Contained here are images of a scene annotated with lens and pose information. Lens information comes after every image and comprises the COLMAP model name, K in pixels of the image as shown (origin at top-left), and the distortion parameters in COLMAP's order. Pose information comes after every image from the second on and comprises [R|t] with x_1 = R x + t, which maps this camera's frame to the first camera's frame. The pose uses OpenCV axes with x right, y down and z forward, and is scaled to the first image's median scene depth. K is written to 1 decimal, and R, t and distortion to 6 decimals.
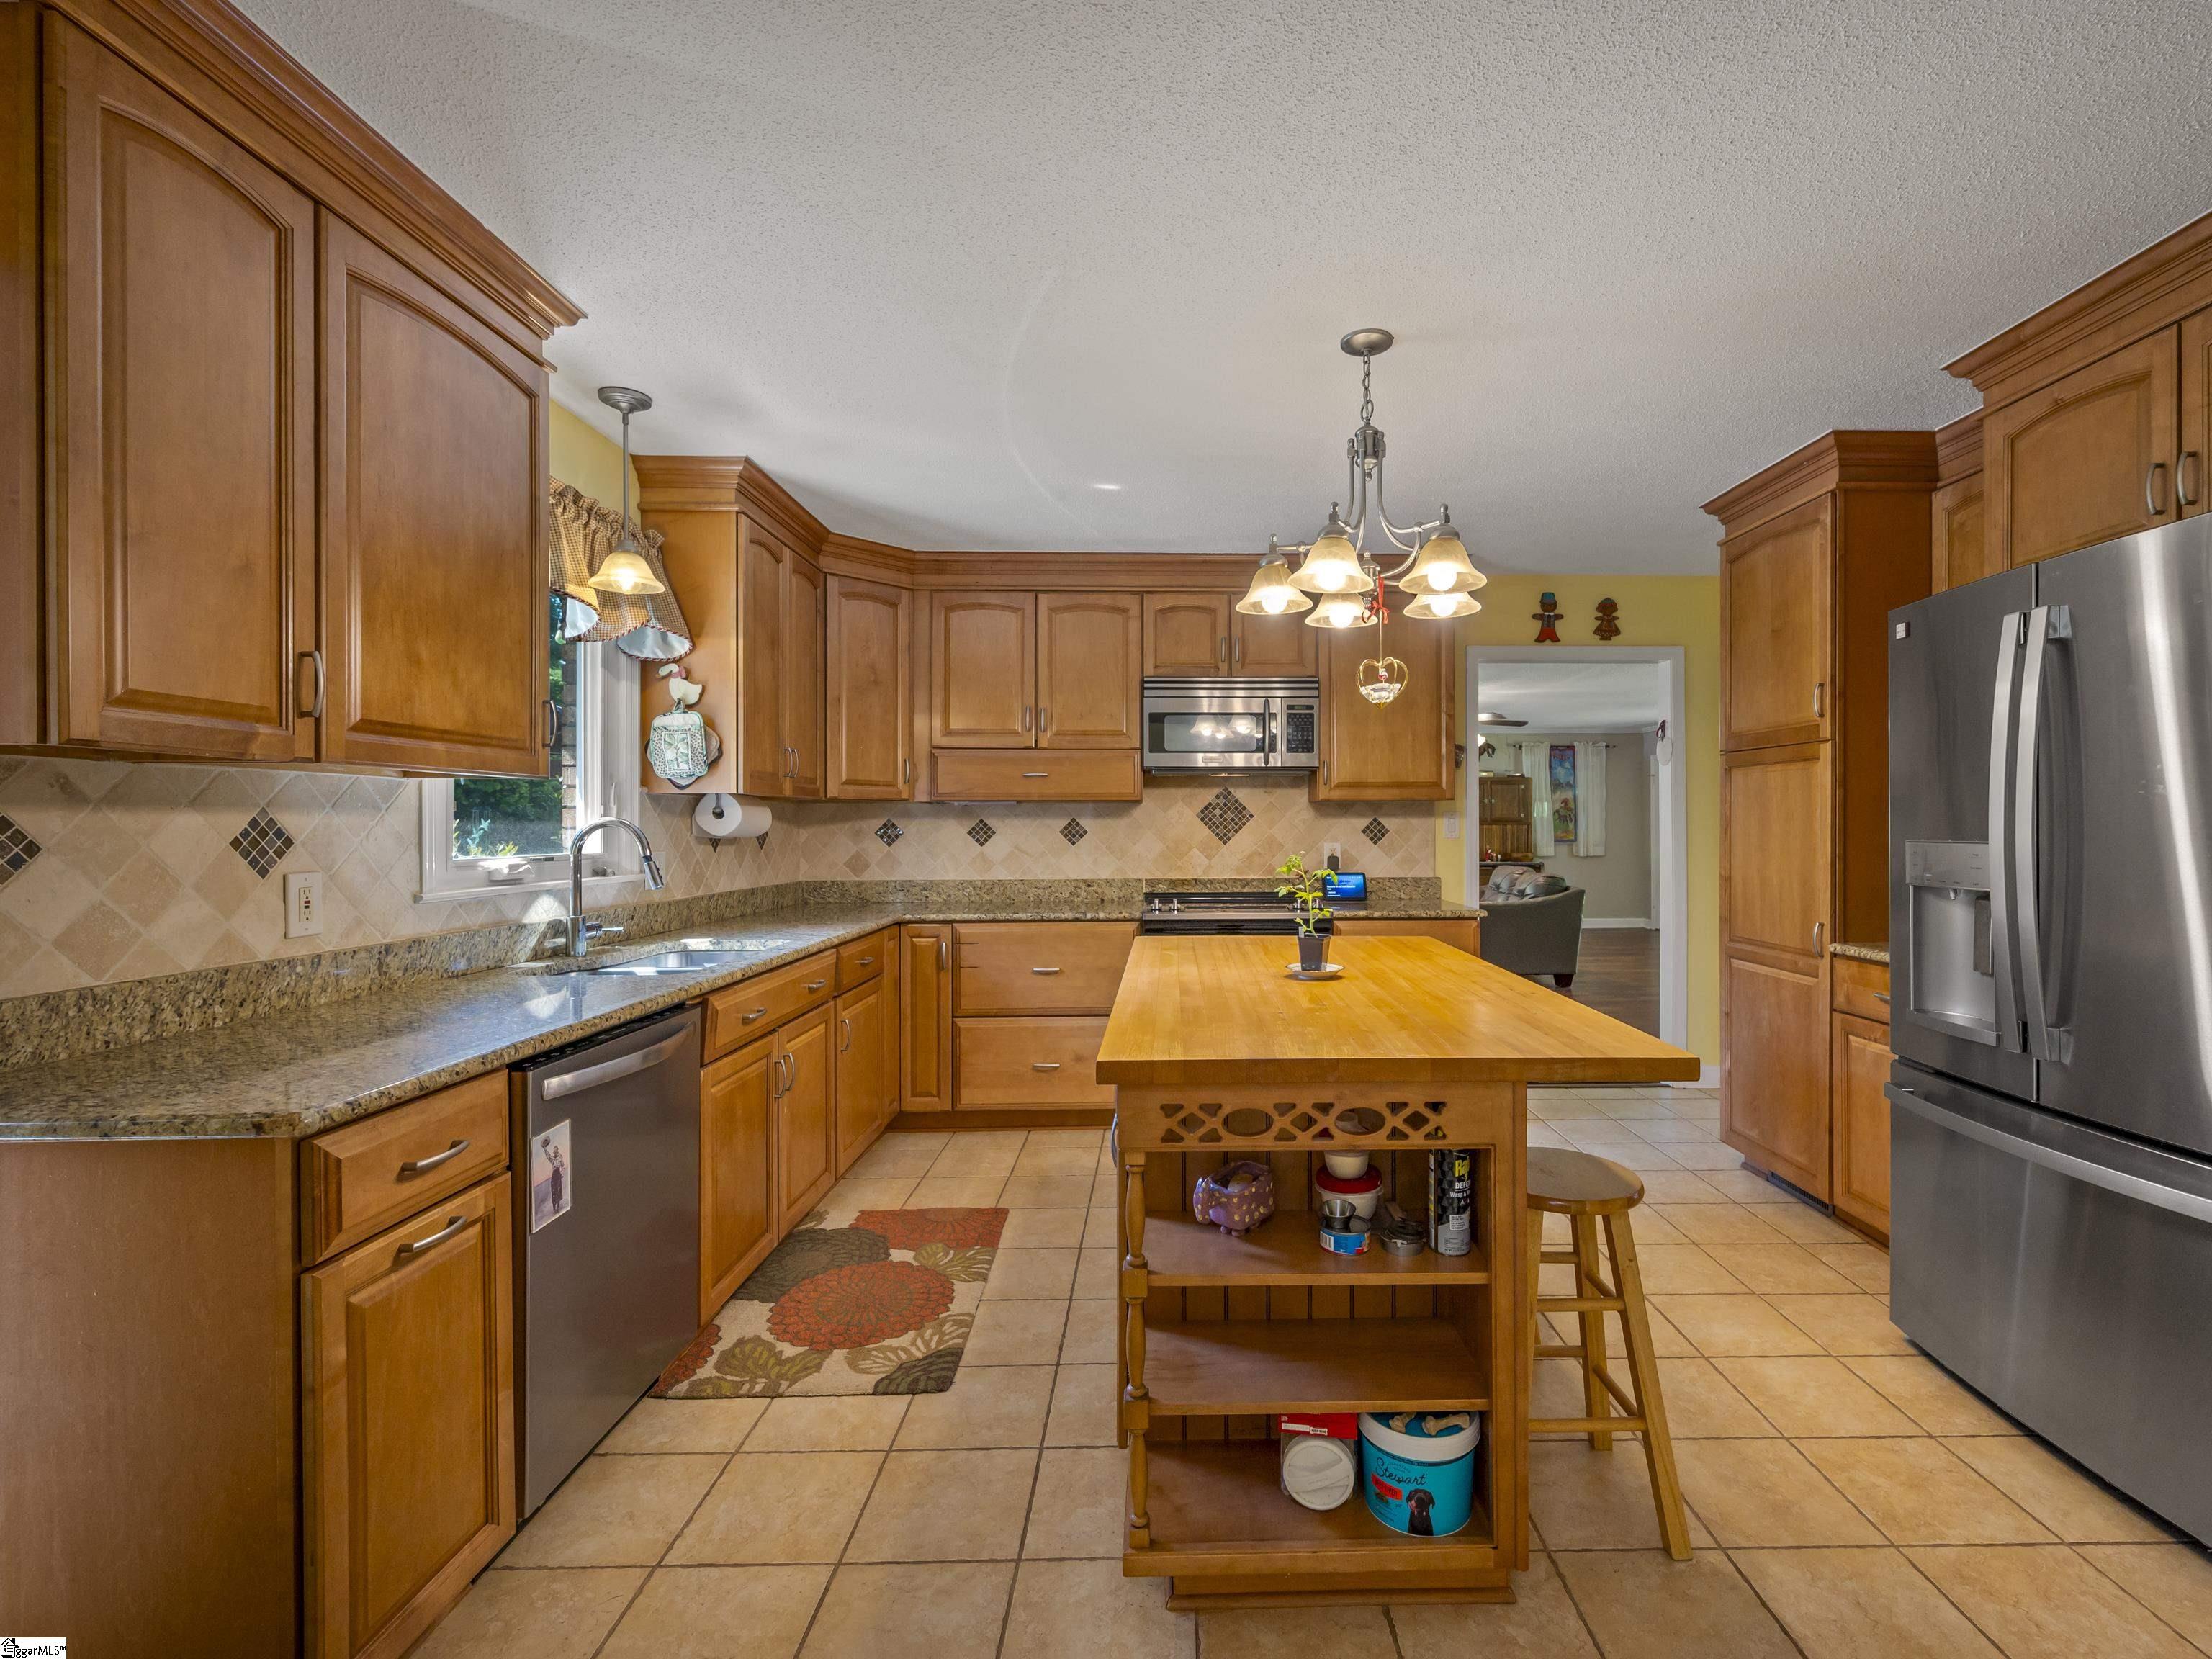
lens RADIAL K [[960.0, 0, 1183.5], [0, 960.0, 820.0], [0, 0, 1]] dist [-0.000165, -0.000059]
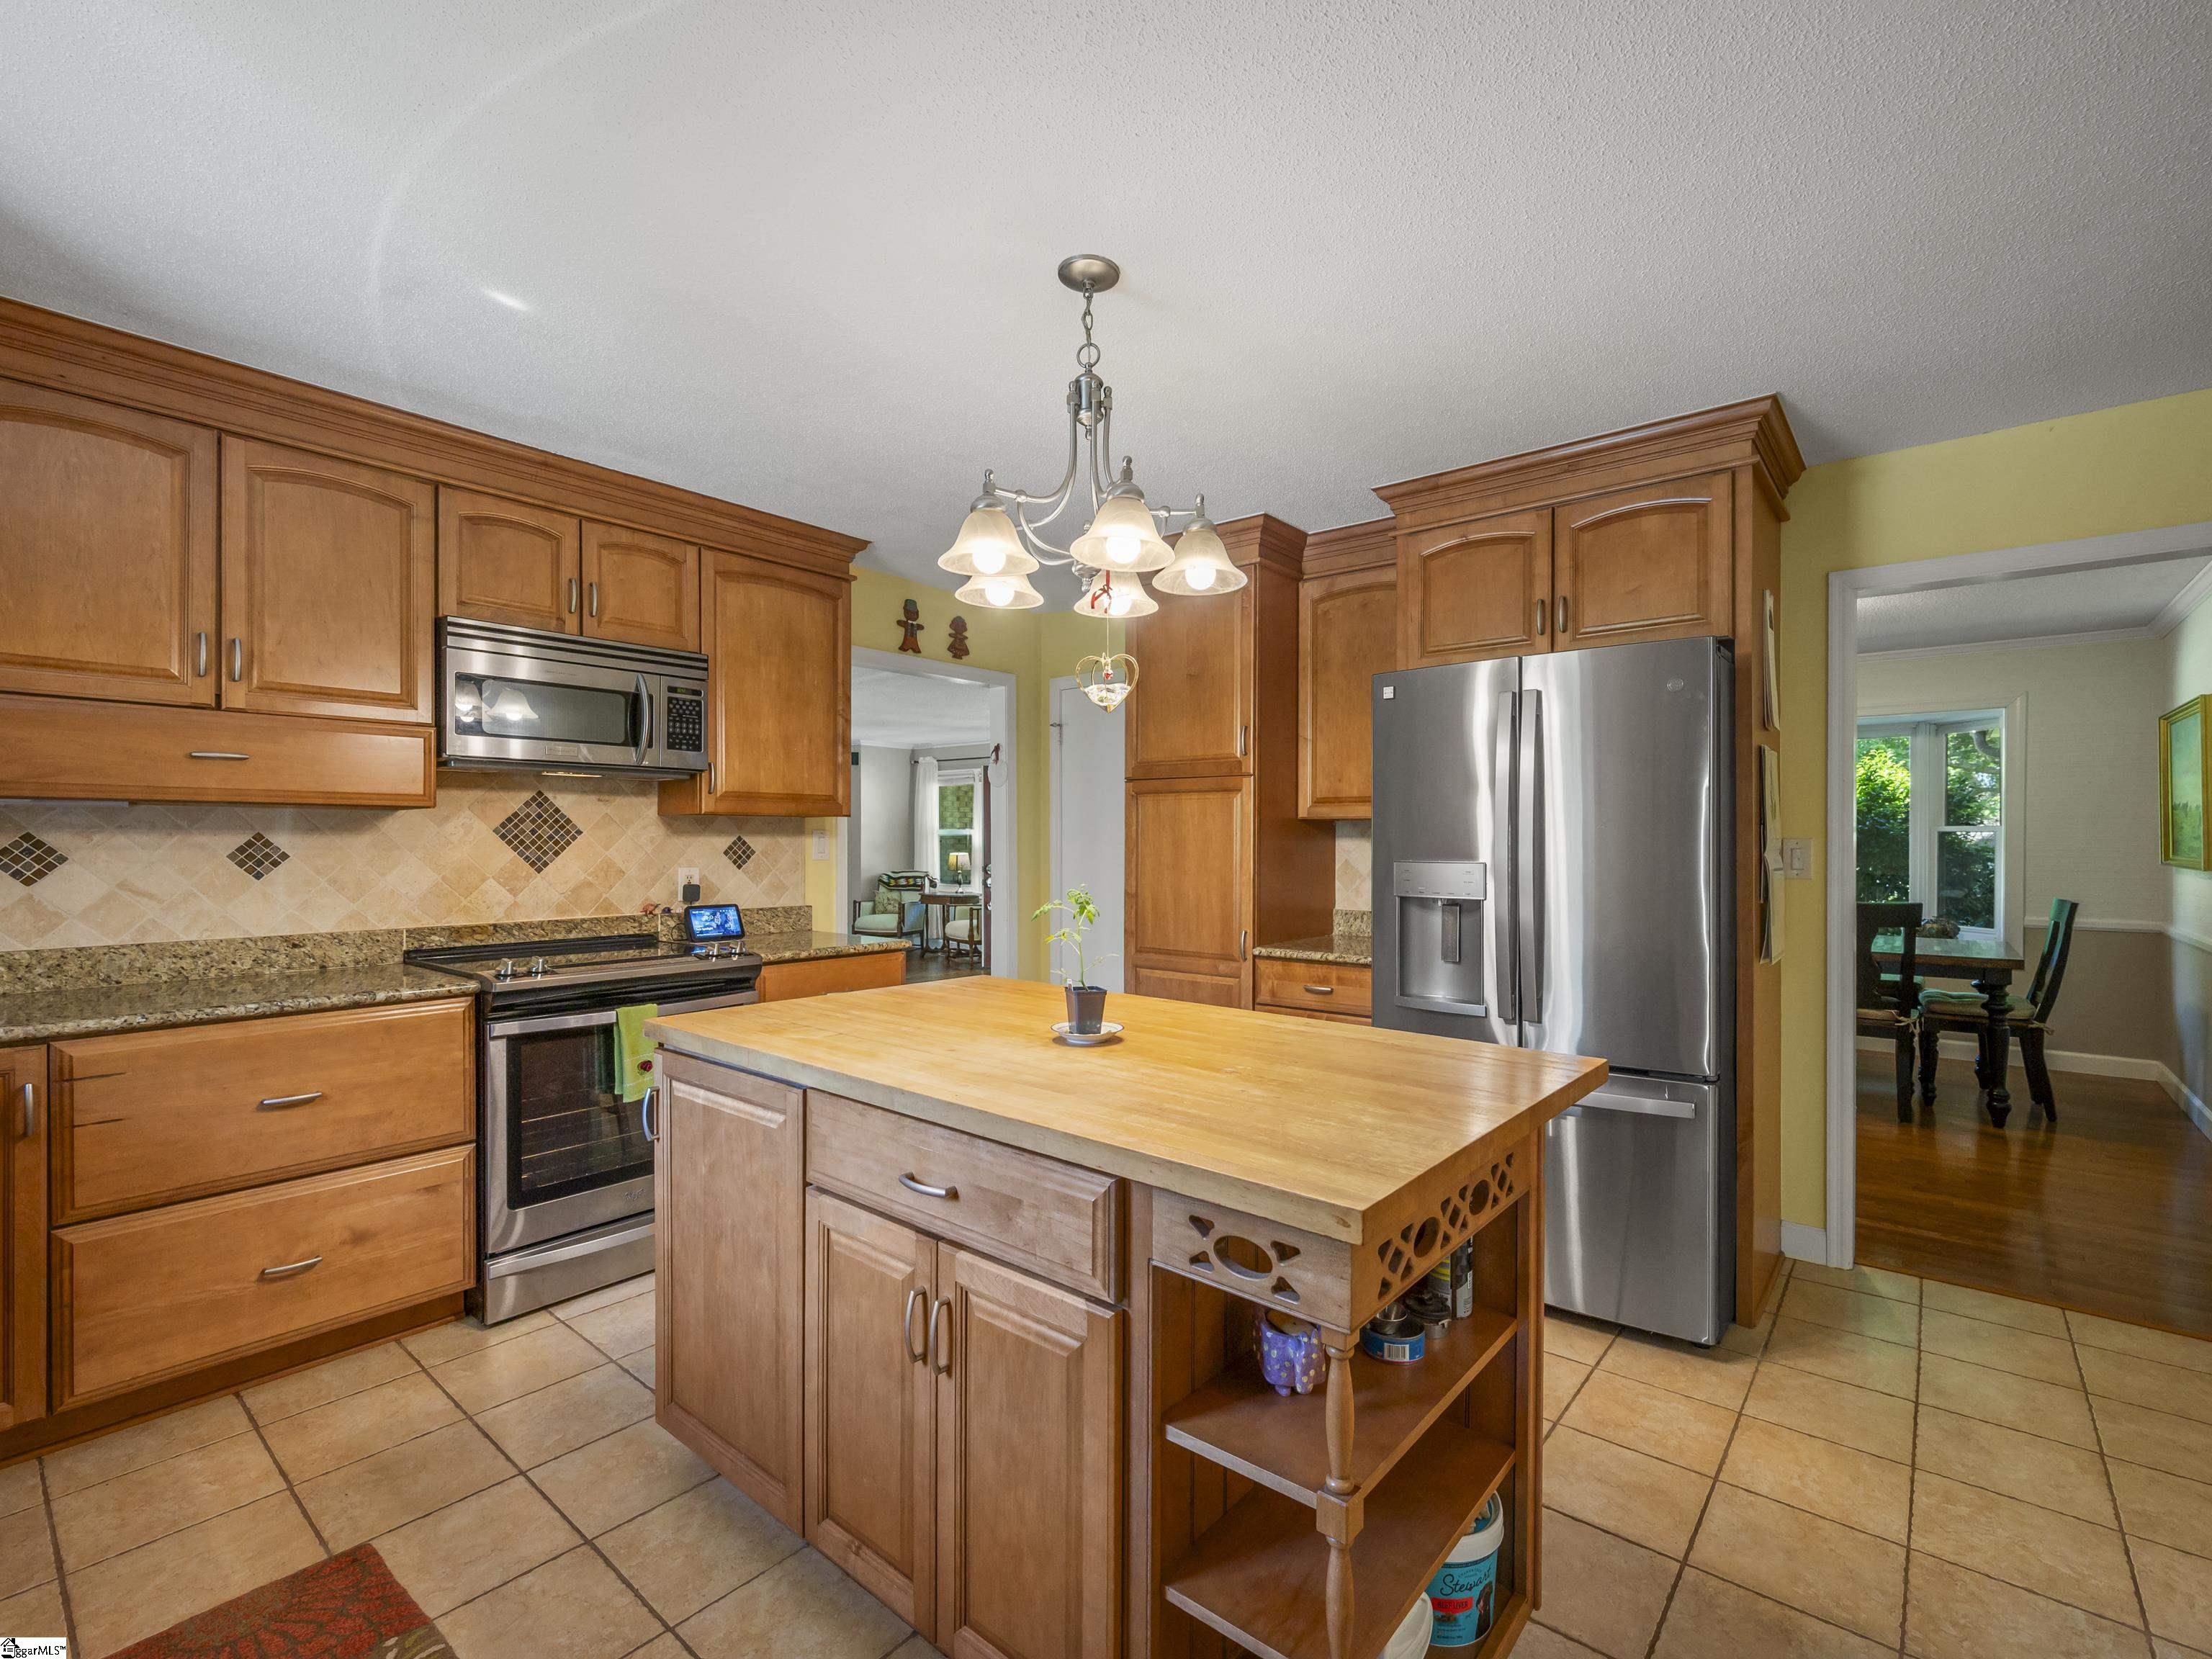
lens RADIAL K [[990.2, 0, 1101.7], [0, 990.2, 841.3], [0, 0, 1]] dist [0.002101, 0.000188]
pose [[0.662836, 0.003177, 0.748758, -0.243866], [-0.007487, 0.999969, 0.002384, -0.002421], [-0.748727, -0.007186, 0.662839, 0.225992]]
